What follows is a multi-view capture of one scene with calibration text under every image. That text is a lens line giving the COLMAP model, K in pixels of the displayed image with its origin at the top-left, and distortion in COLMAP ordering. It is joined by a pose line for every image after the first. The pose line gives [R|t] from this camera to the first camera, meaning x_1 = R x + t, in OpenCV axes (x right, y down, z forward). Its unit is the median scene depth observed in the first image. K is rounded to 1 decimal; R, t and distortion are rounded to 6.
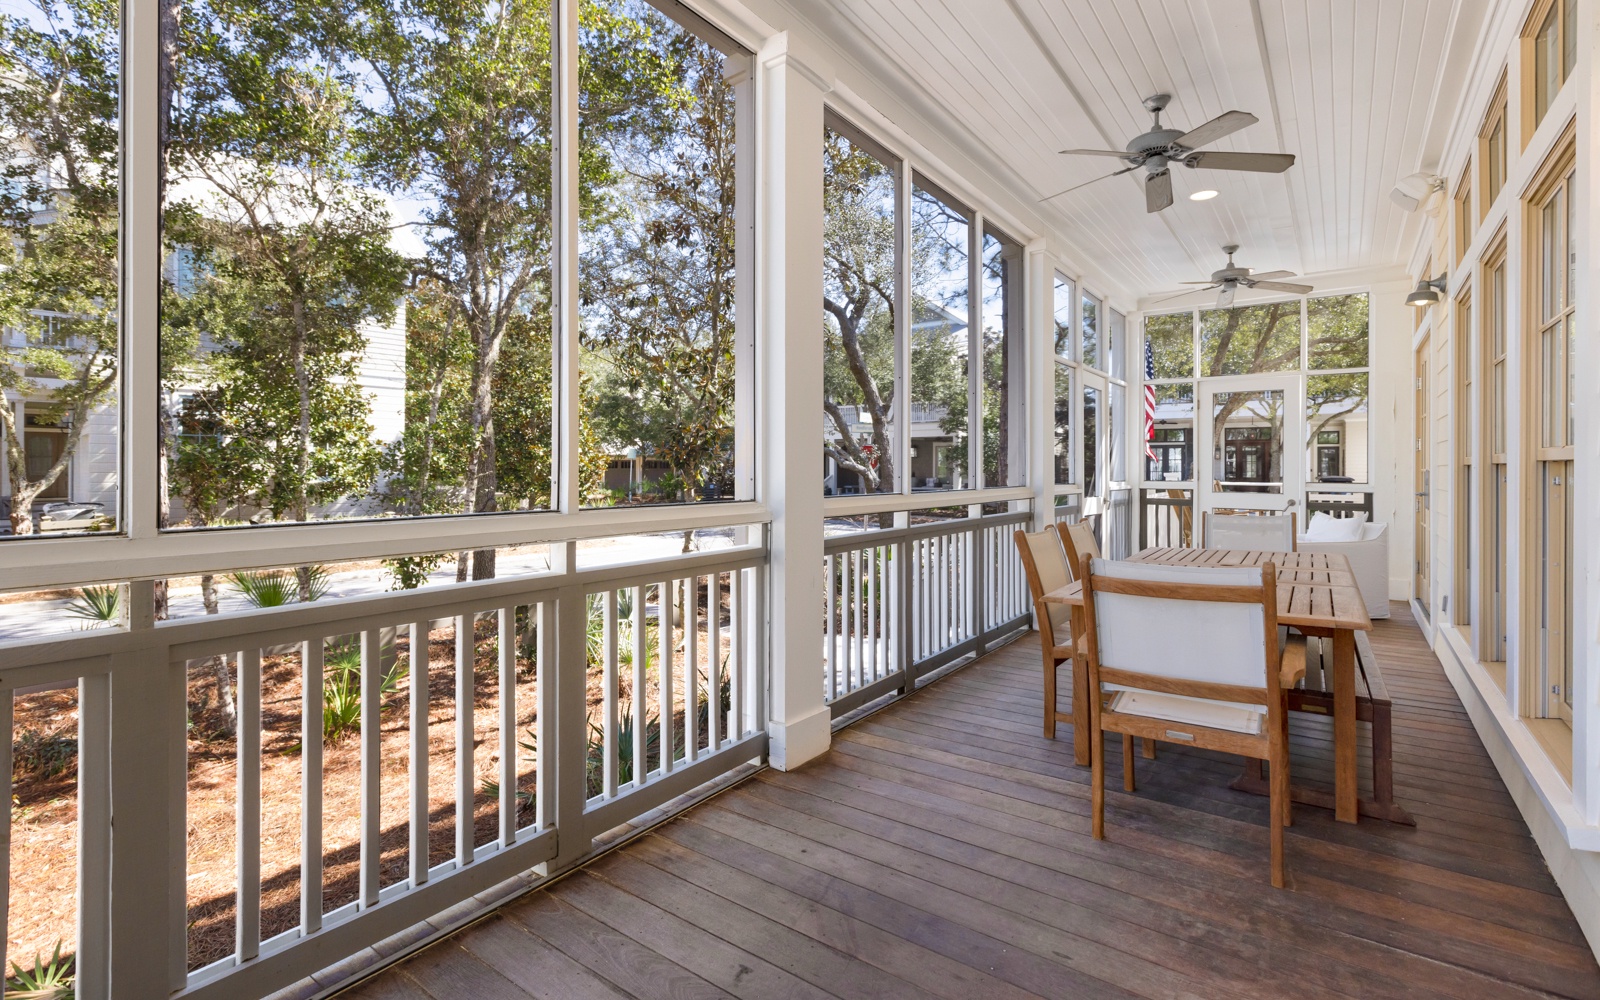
lens RADIAL K [[727.4, 0, 794.3], [0, 727.4, 474.8], [0, 0, 1]] dist [0.000408, -0.000296]
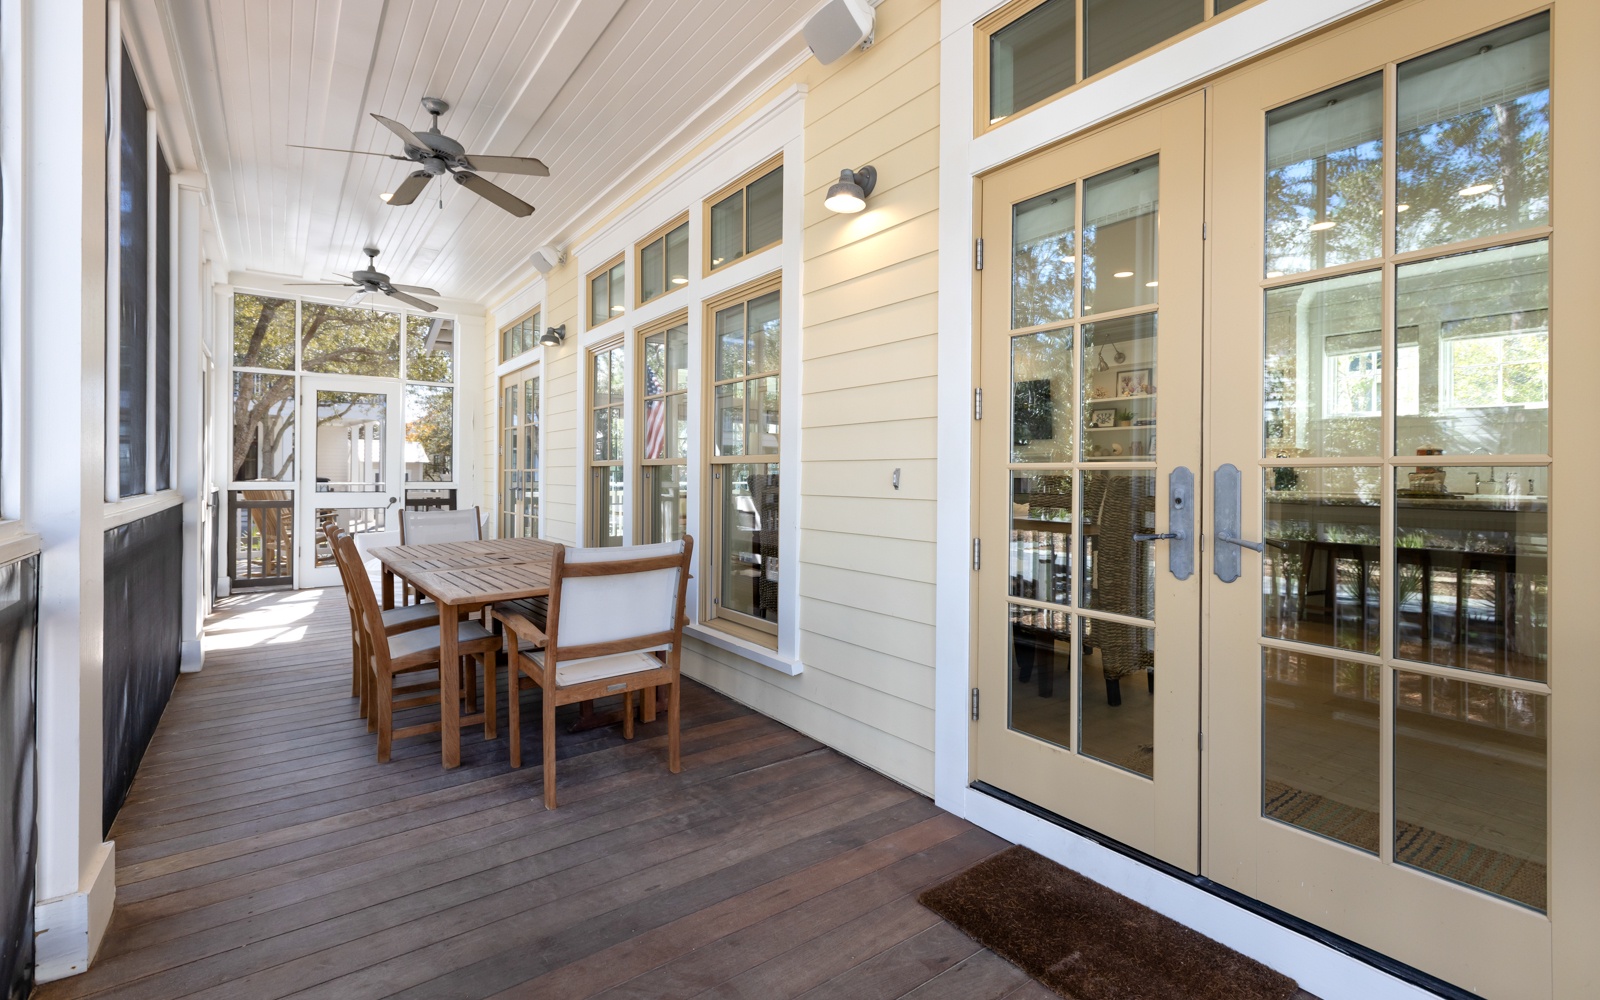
lens RADIAL K [[727.4, 0, 794.3], [0, 727.4, 474.8], [0, 0, 1]] dist [0.000408, -0.000296]
pose [[0.294236, -0.000254, 0.955733, -0.414212], [0.002989, 0.999995, -0.000654, 0.007846], [-0.955728, 0.003049, 0.294235, 0.281629]]
